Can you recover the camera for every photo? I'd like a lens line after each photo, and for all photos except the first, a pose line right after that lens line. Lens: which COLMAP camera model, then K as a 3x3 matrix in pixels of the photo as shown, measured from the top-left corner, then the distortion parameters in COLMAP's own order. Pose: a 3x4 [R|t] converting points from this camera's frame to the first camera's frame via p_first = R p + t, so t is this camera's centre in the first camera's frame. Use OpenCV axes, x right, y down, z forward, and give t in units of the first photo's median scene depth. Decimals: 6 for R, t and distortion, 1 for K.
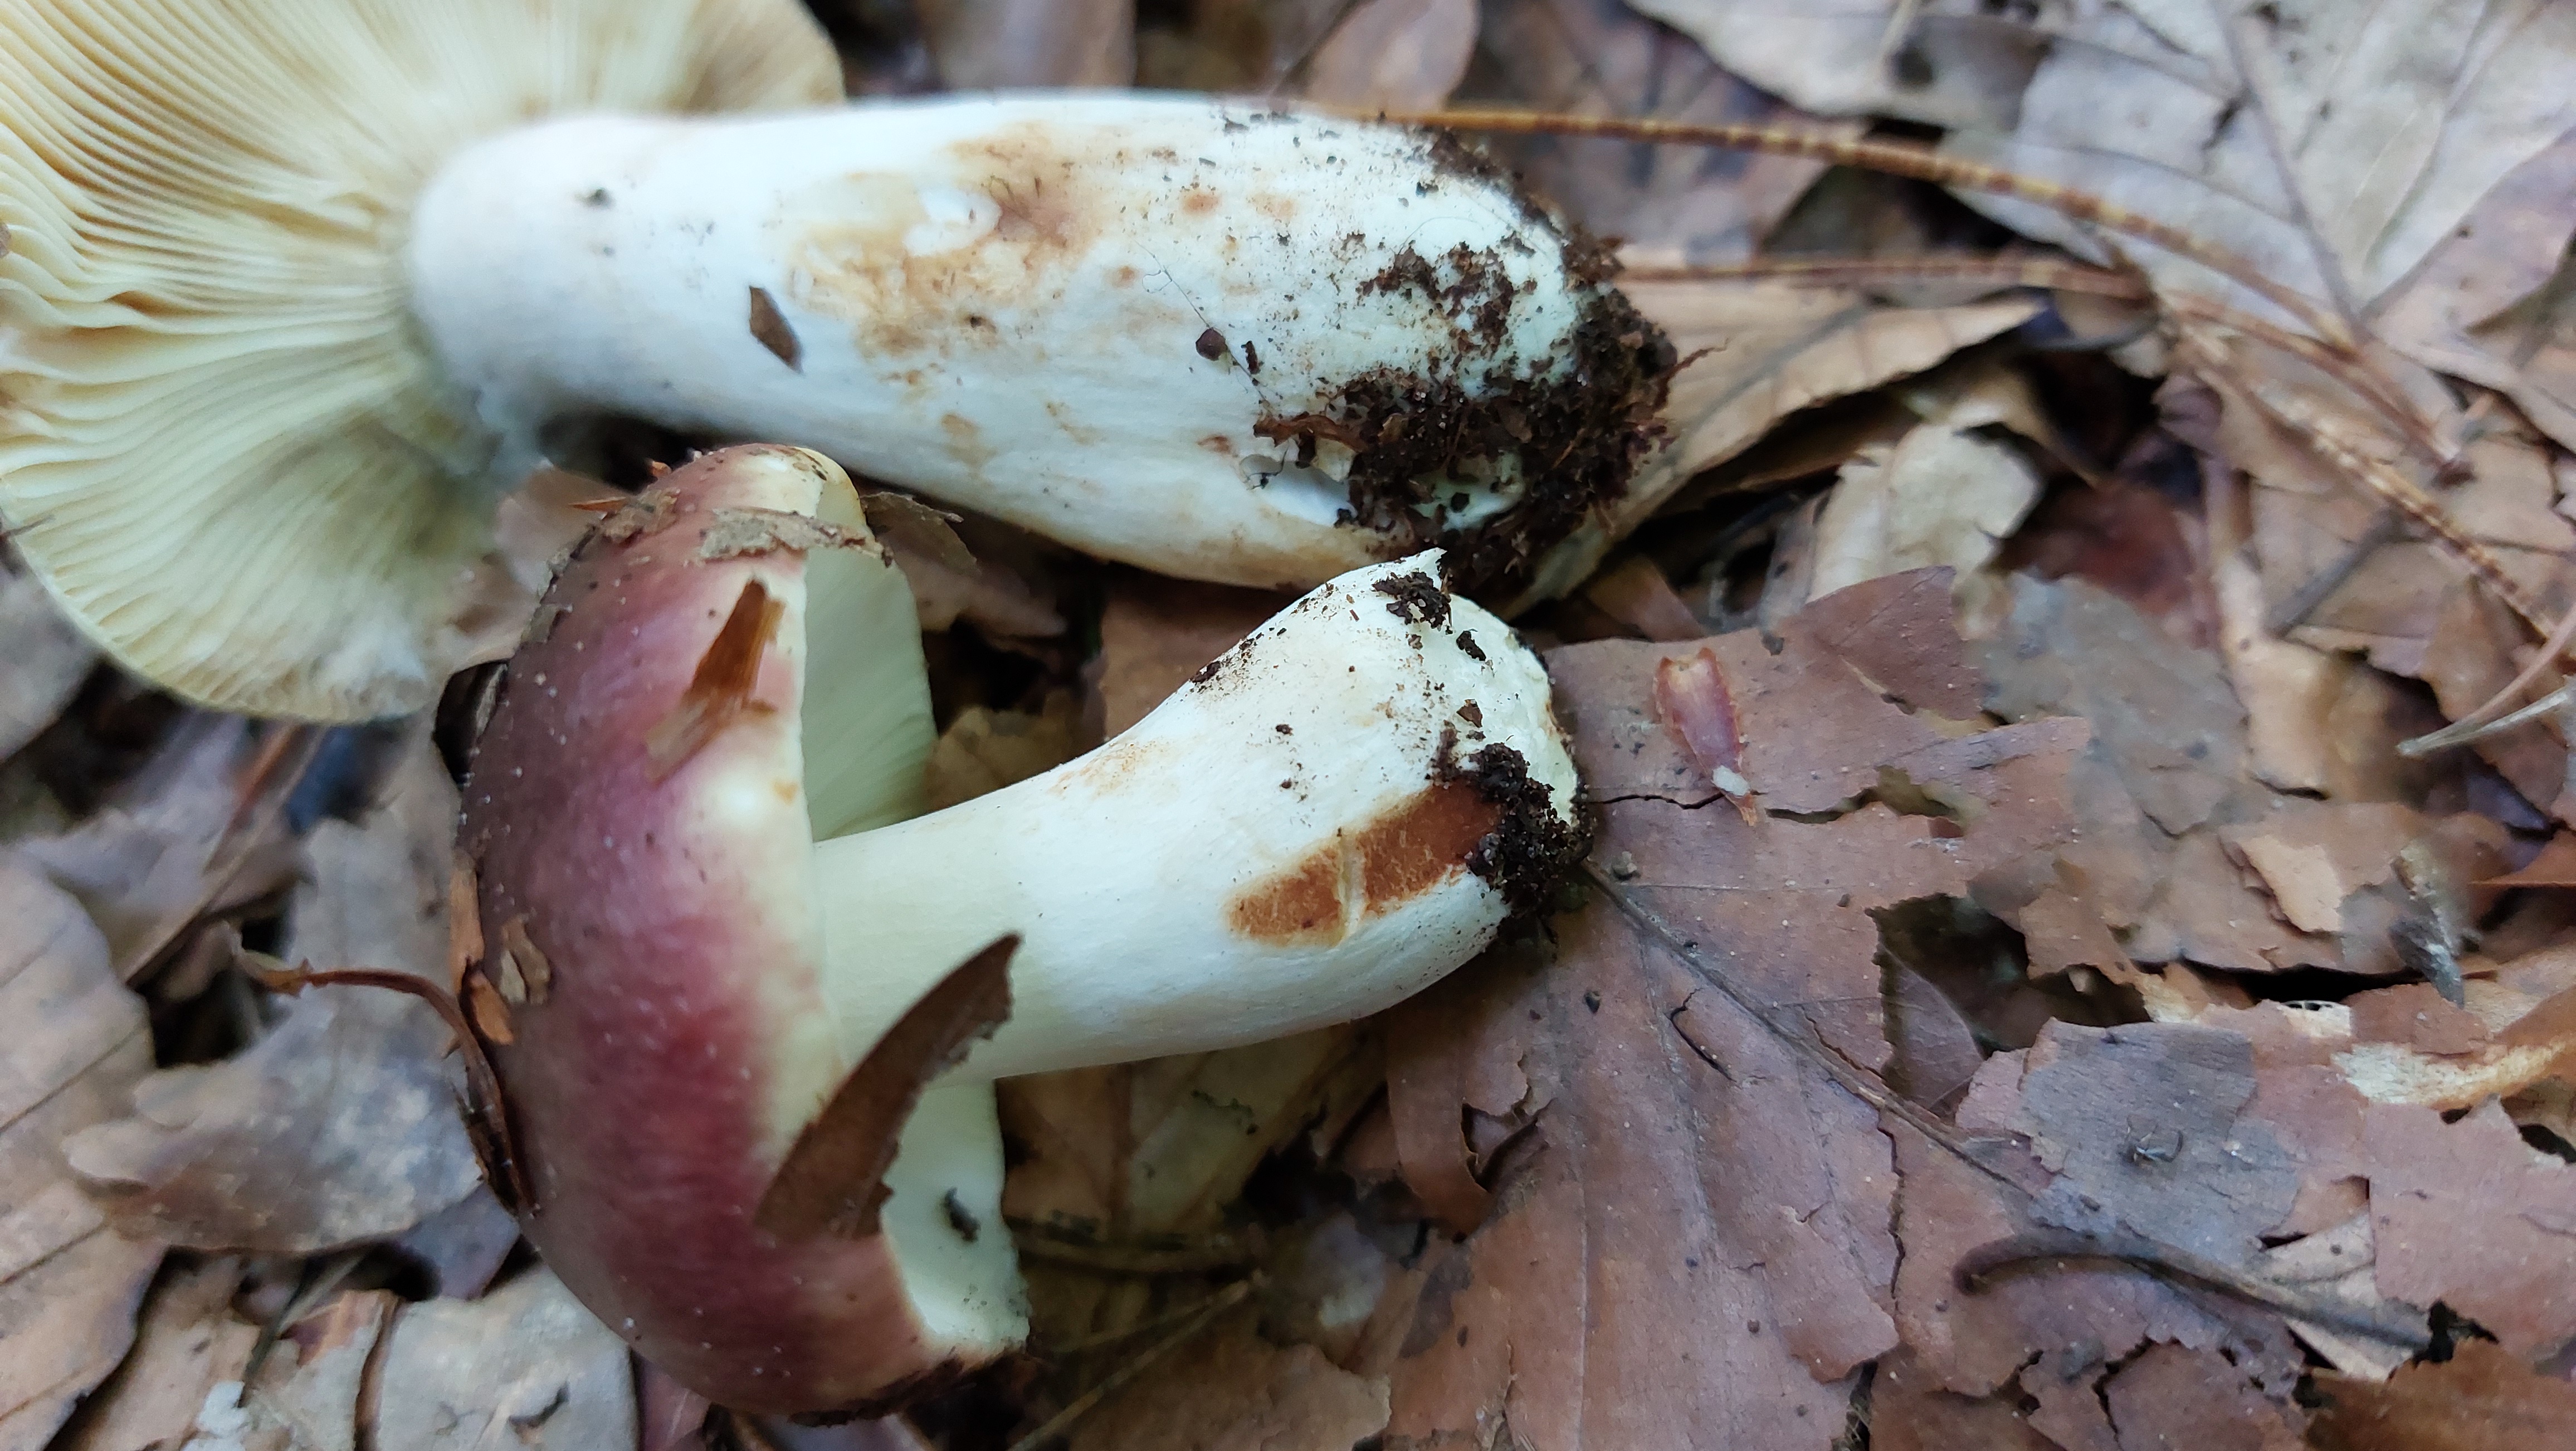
lens RADIAL K [[2025.7, 0, 1291.7], [0, 2025.7, 644.1], [0, 0, 1]] dist [-0.063355, 0.000463]
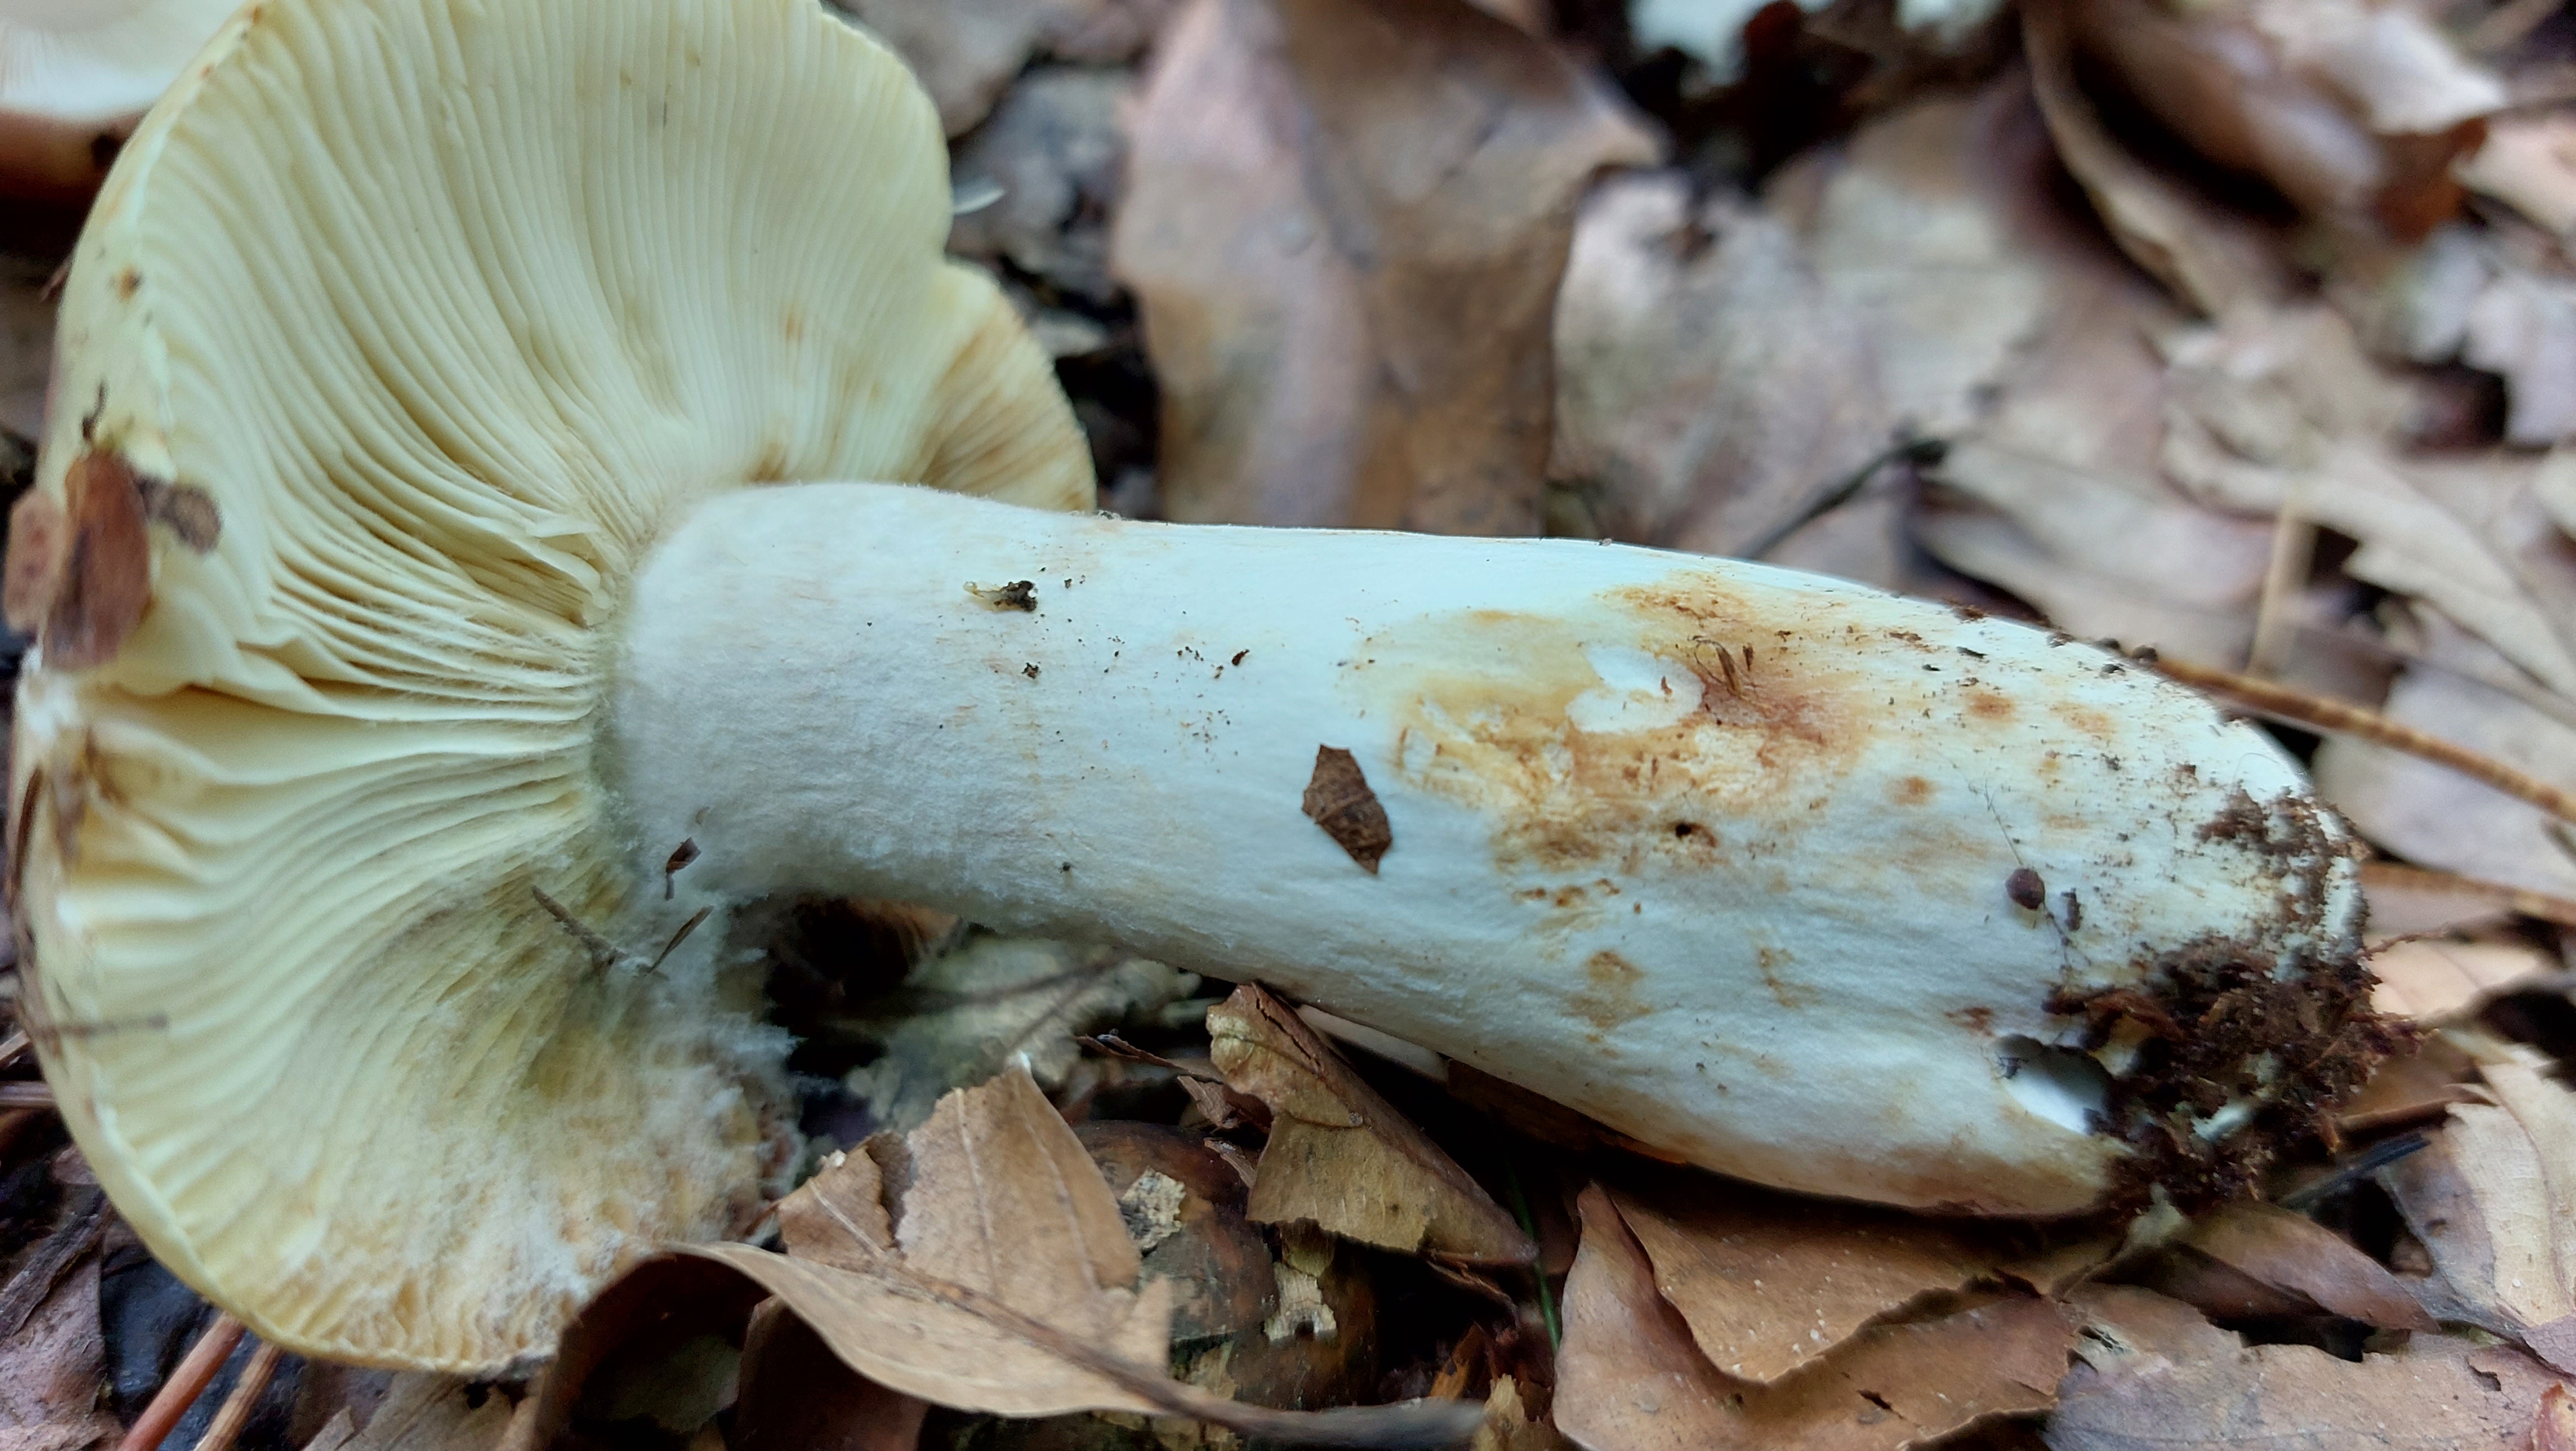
lens RADIAL K [[2025.7, 0, 1291.7], [0, 2025.7, 644.1], [0, 0, 1]] dist [-0.063355, 0.000463]
pose [[0.942618, 0.119165, 0.311882, -0.522416], [-0.035514, 0.964623, -0.261229, -0.029068], [-0.331978, 0.235163, 0.913504, 0.365124]]
